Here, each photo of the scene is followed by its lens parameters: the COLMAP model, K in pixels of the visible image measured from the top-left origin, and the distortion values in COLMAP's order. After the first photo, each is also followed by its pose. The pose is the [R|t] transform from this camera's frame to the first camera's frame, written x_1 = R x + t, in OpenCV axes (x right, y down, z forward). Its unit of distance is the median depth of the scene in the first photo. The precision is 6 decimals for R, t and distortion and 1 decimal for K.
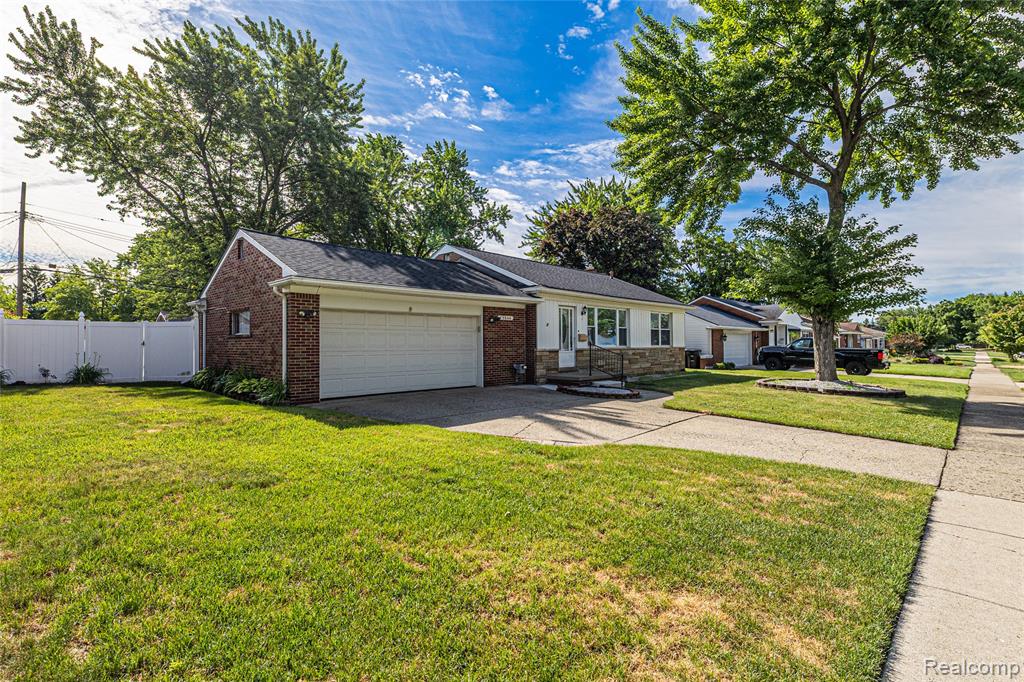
lens RADIAL K [[414.8, 0, 508.9], [0, 414.8, 356.2], [0, 0, 1]] dist [0.004719, 0.000022]
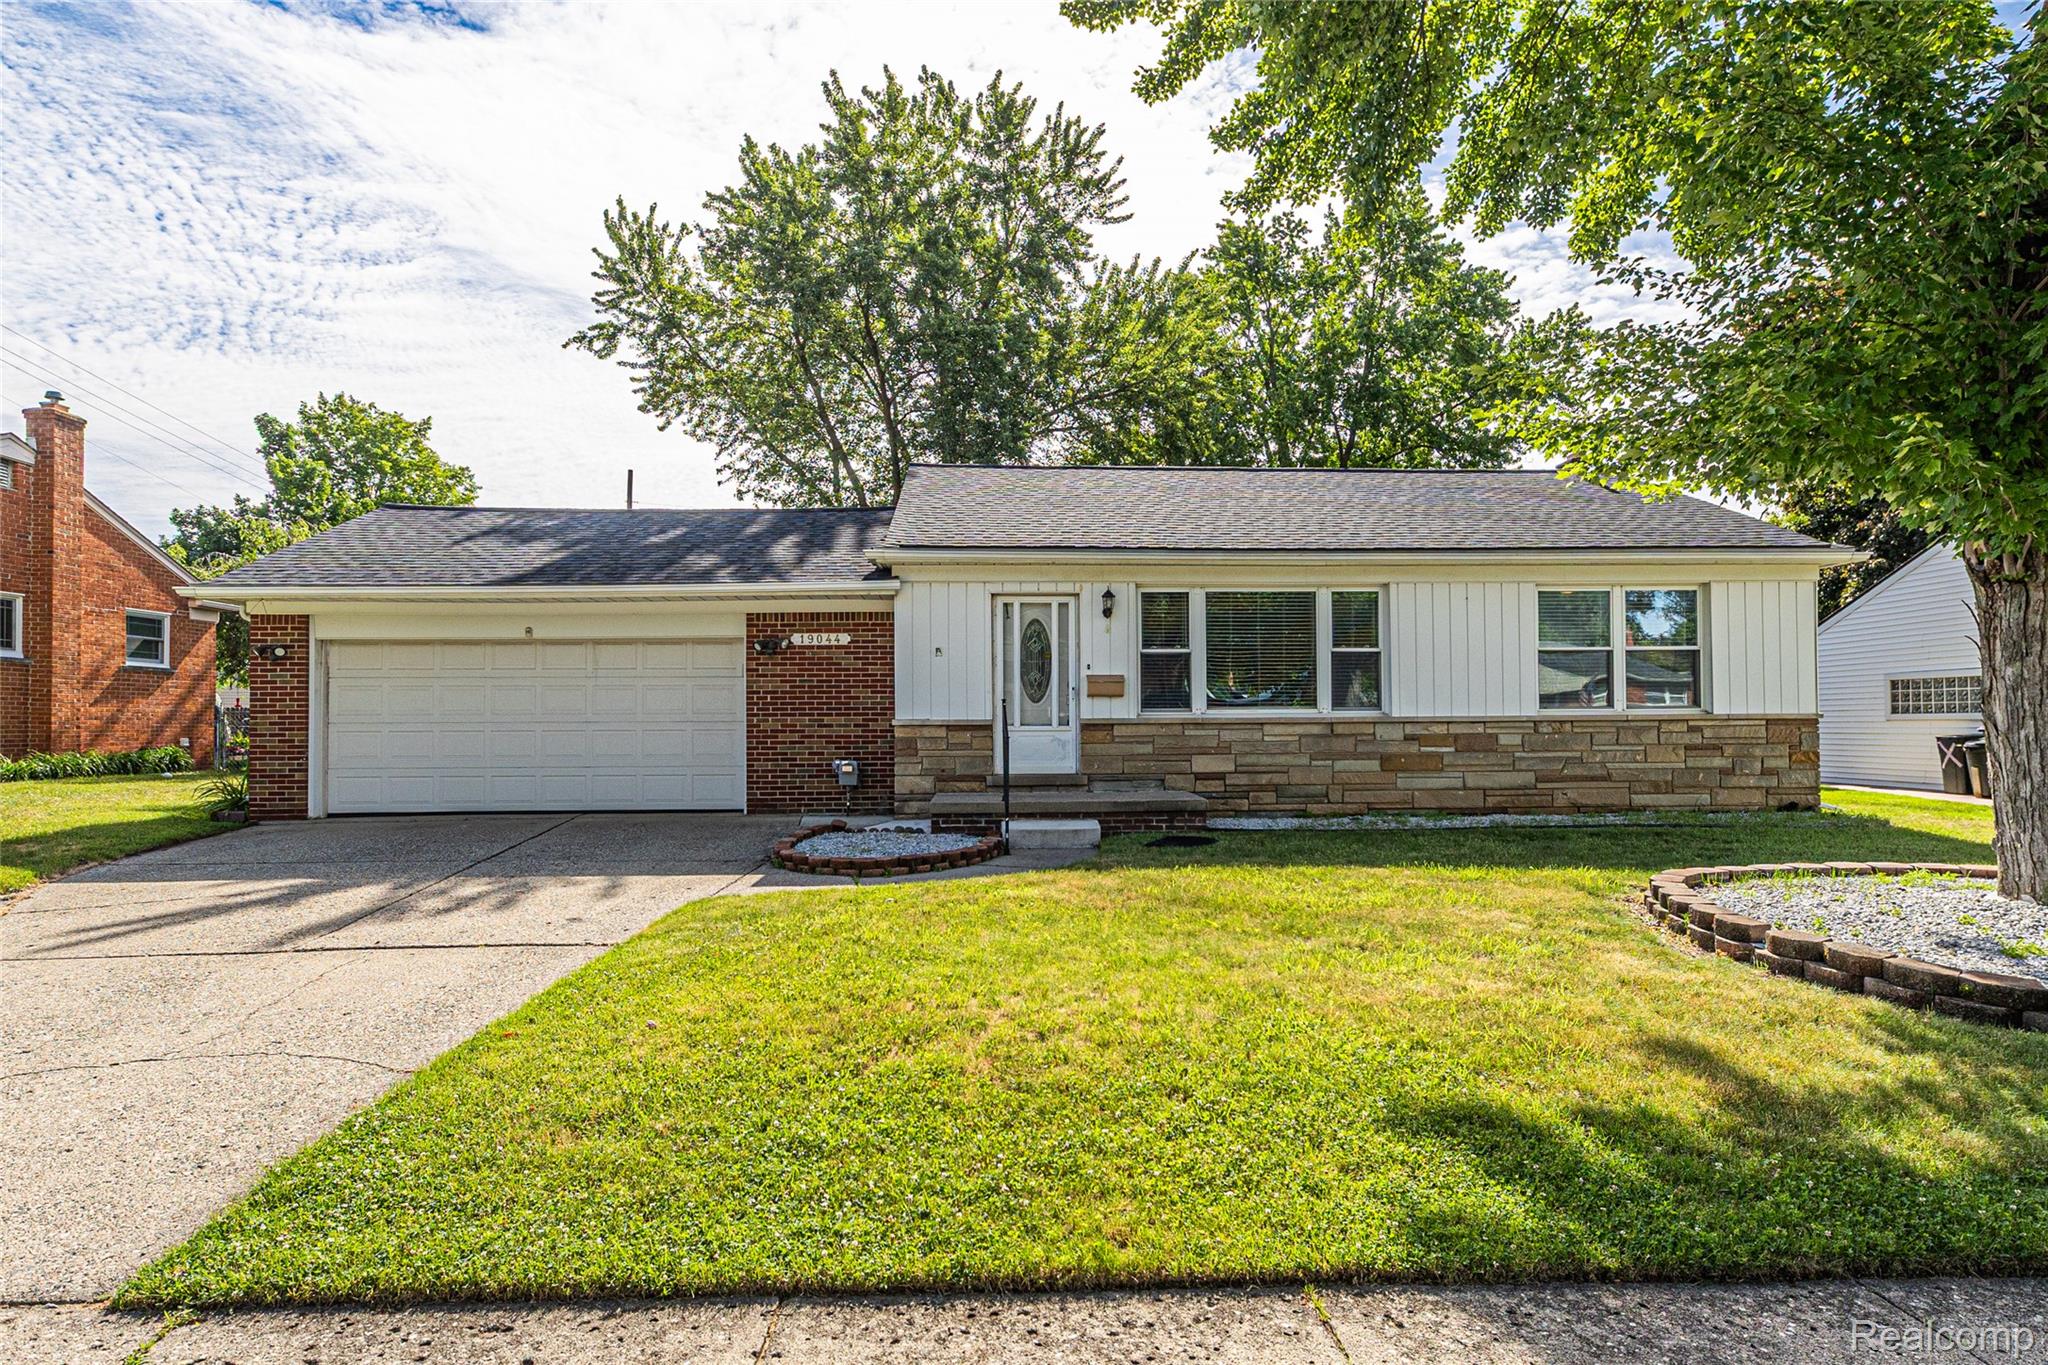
lens RADIAL K [[829.5, 0, 1017.7], [0, 829.5, 712.8], [0, 0, 1]] dist [0.004719, 0.000022]
pose [[0.772901, -0.000792, -0.634526, 0.561833], [-0.013572, 0.999750, -0.017779, -0.010839], [0.634381, 0.022353, 0.772697, 0.466979]]
